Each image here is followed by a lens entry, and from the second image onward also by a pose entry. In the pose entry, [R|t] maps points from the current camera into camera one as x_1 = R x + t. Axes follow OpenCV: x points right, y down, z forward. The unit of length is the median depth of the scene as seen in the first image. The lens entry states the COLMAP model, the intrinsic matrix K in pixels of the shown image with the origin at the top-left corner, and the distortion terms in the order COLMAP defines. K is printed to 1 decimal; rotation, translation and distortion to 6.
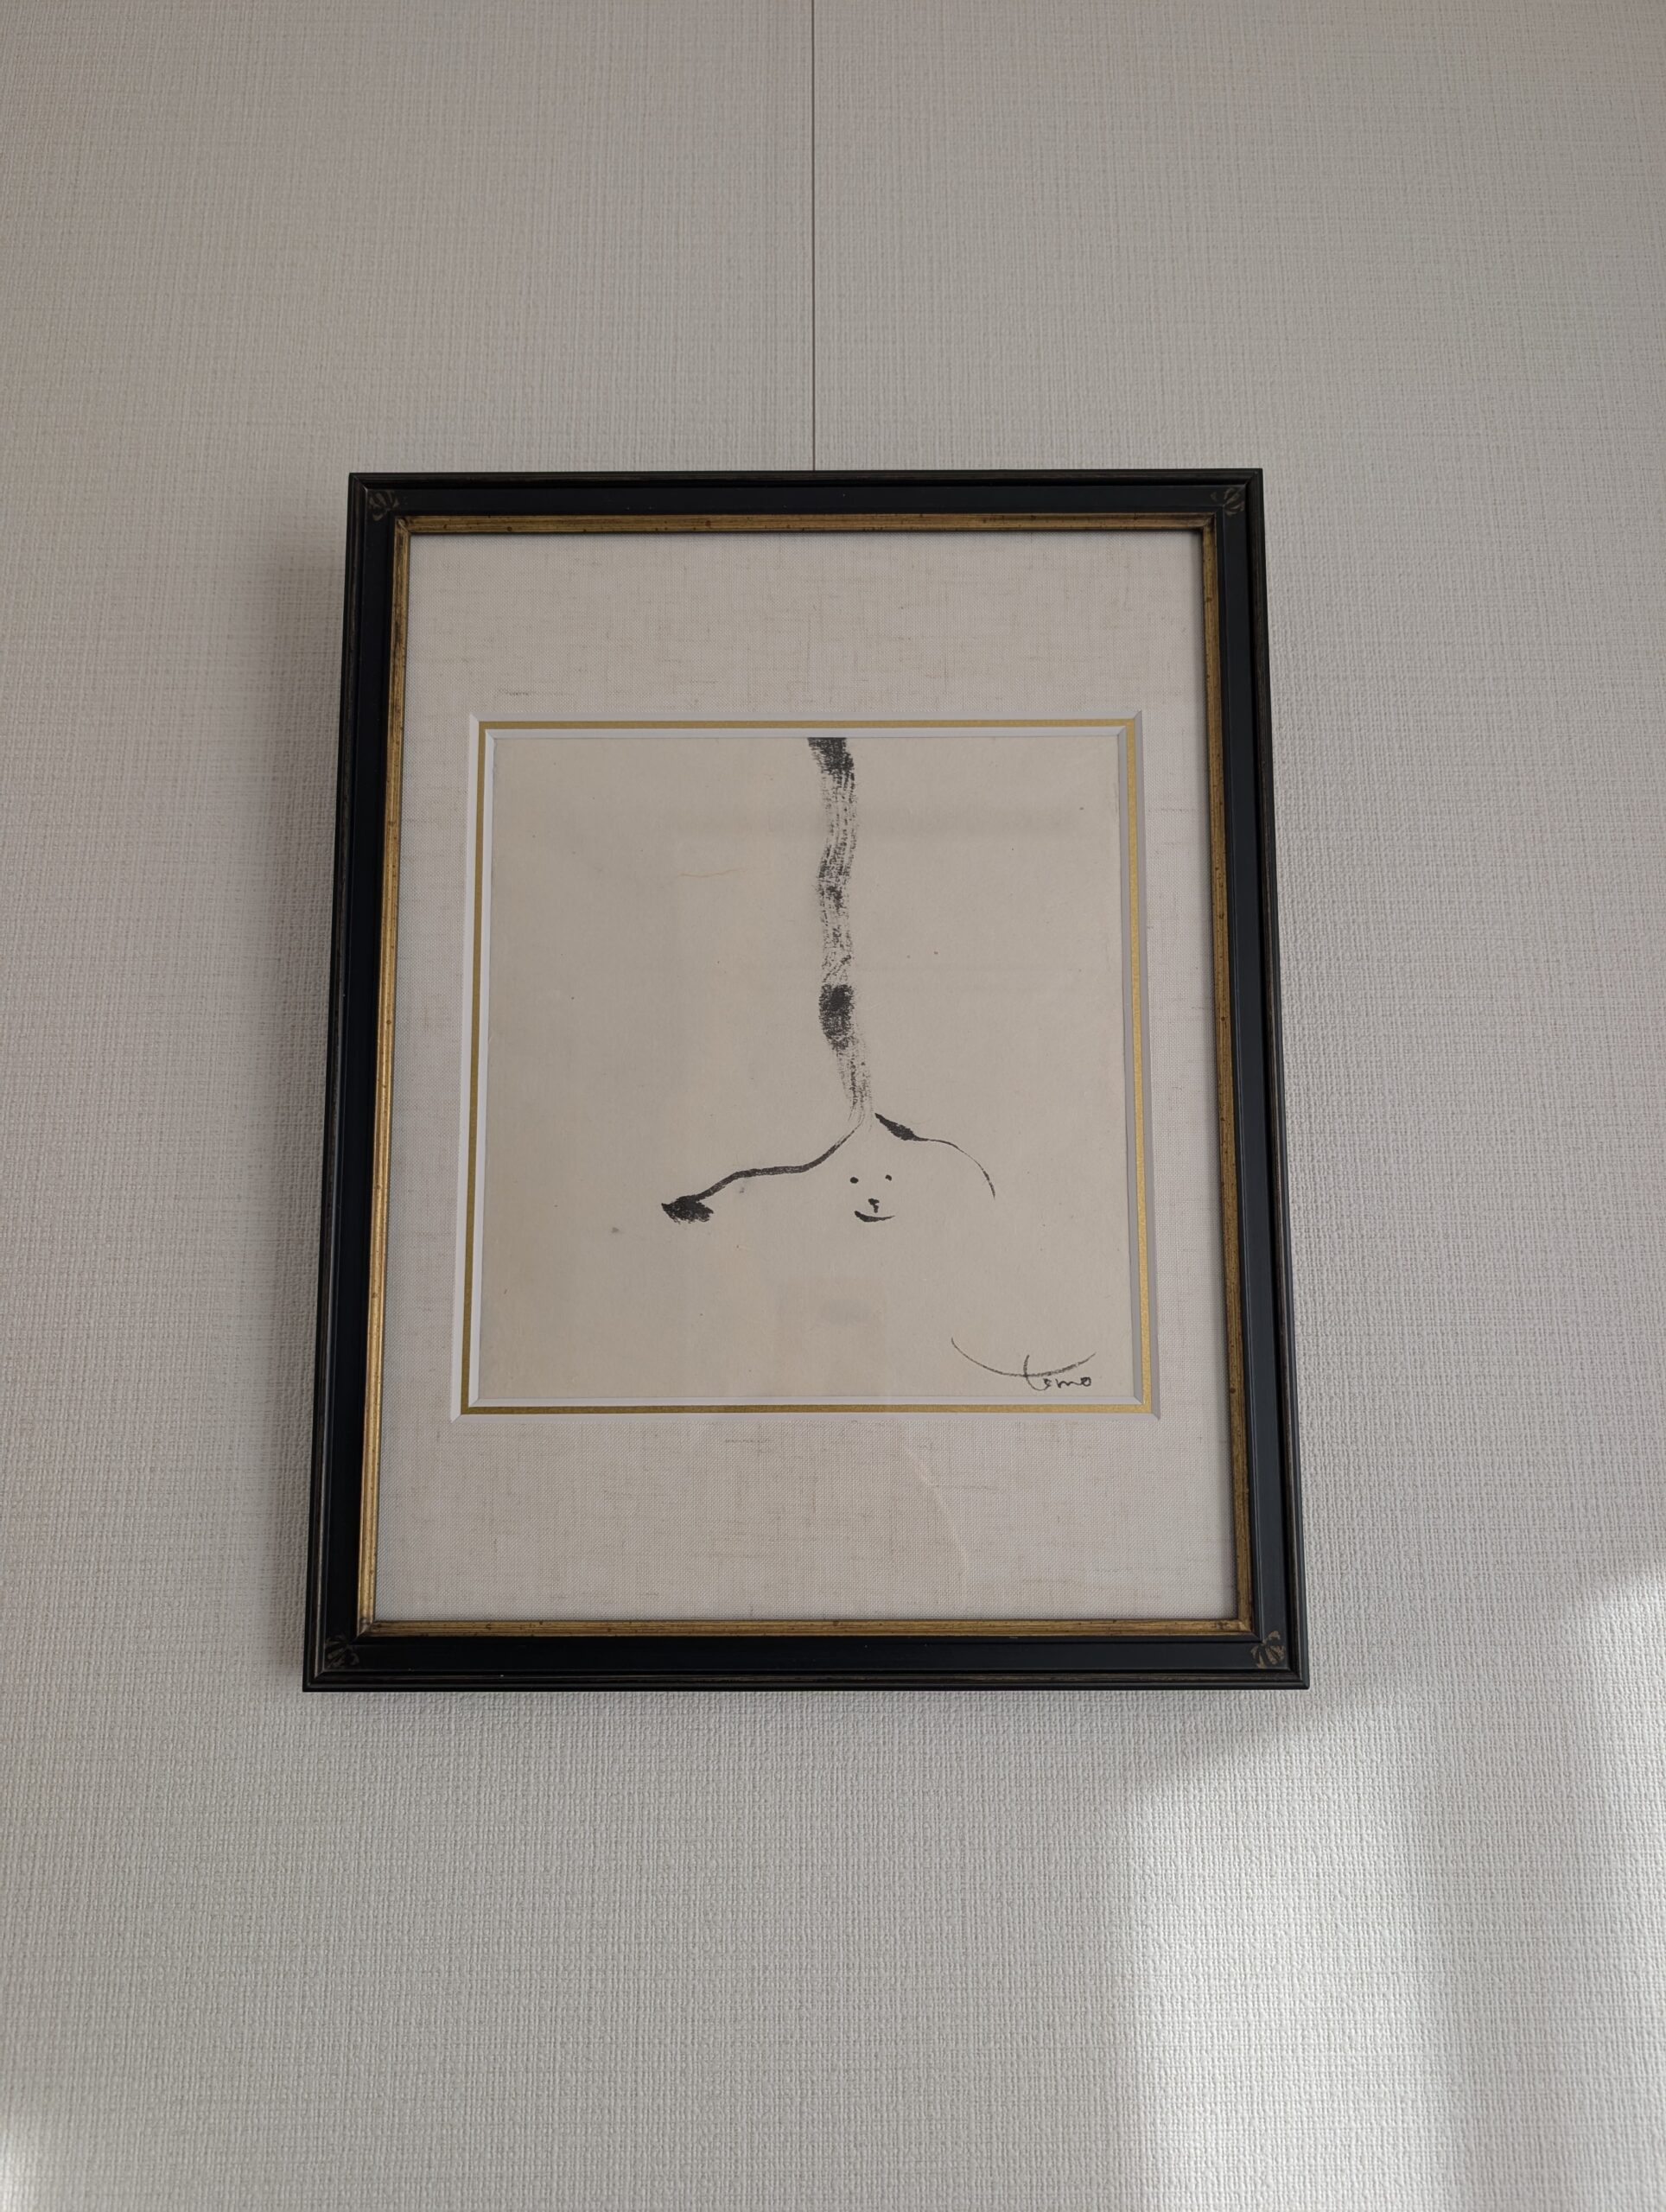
lens RADIAL K [[1563.8, 0, 830.9], [0, 1563.8, 1107.8], [0, 0, 1]] dist [-0.003267, -0.003836]
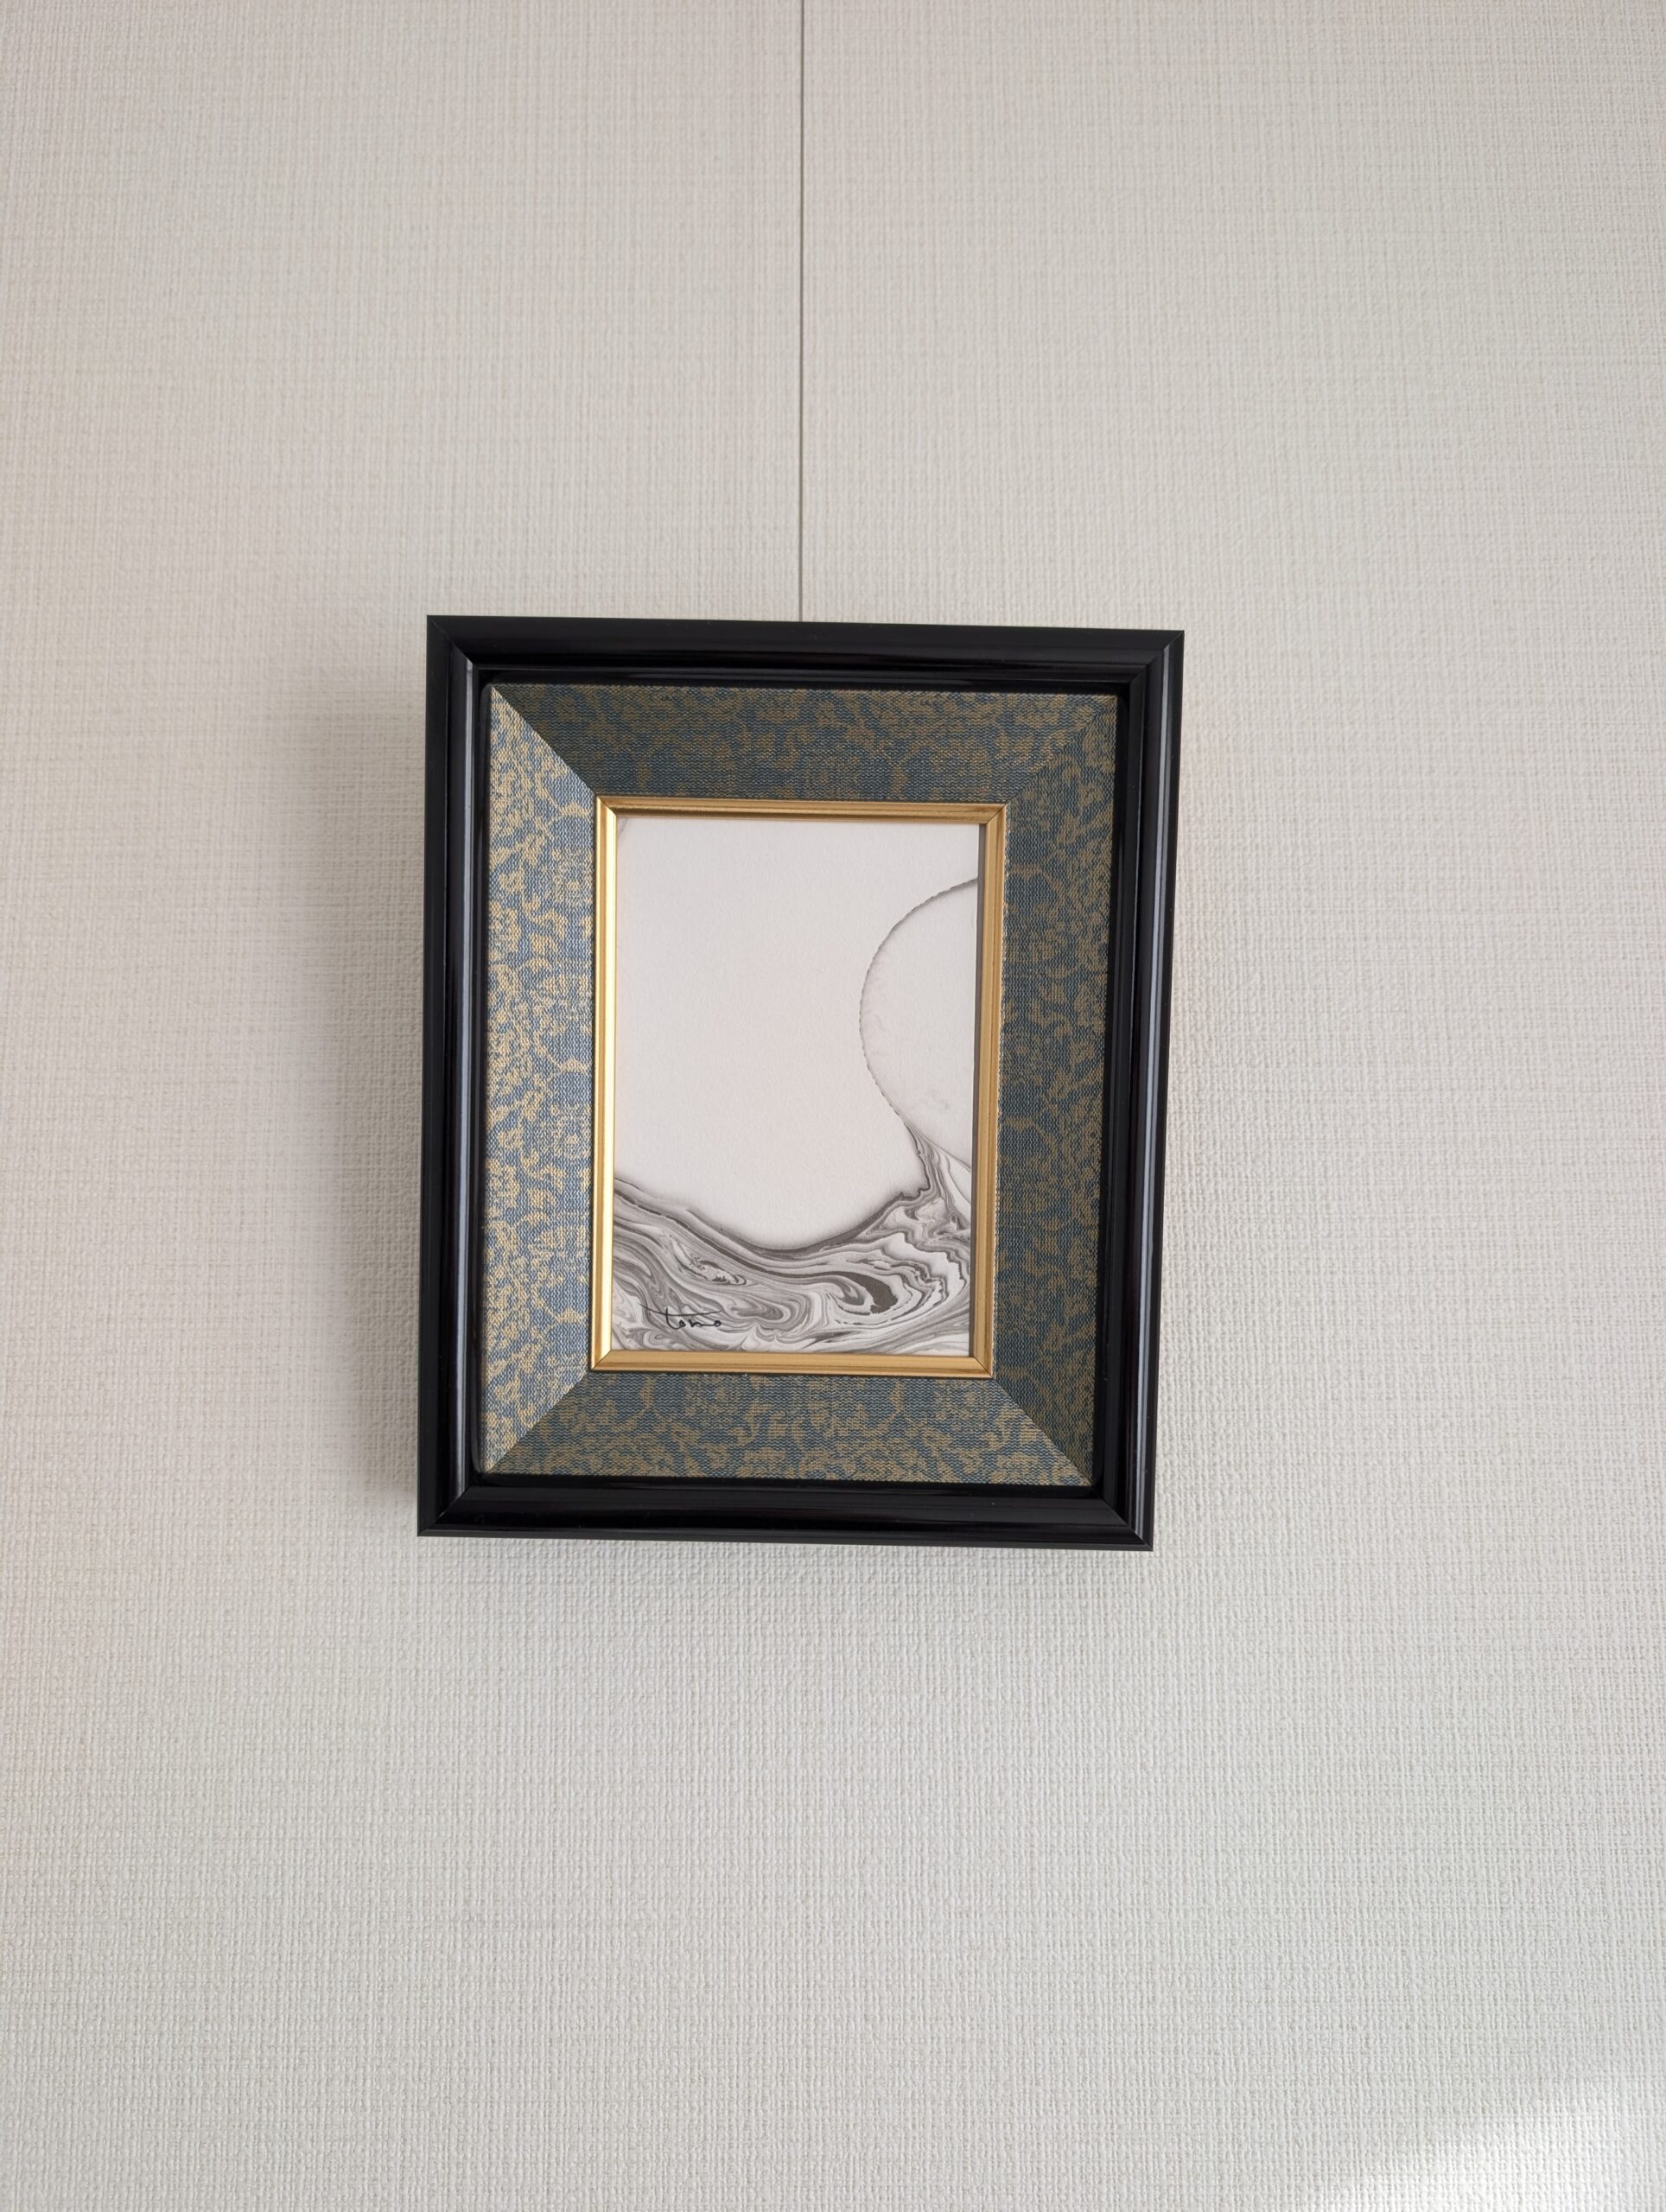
lens RADIAL K [[1563.8, 0, 812.1], [0, 1563.8, 1122.5], [0, 0, 1]] dist [-0.003267, -0.003836]
pose [[0.999769, -0.004583, -0.021012, 0.001680], [0.006394, 0.996194, 0.086928, -0.153264], [0.020534, -0.087042, 0.995993, 0.241060]]
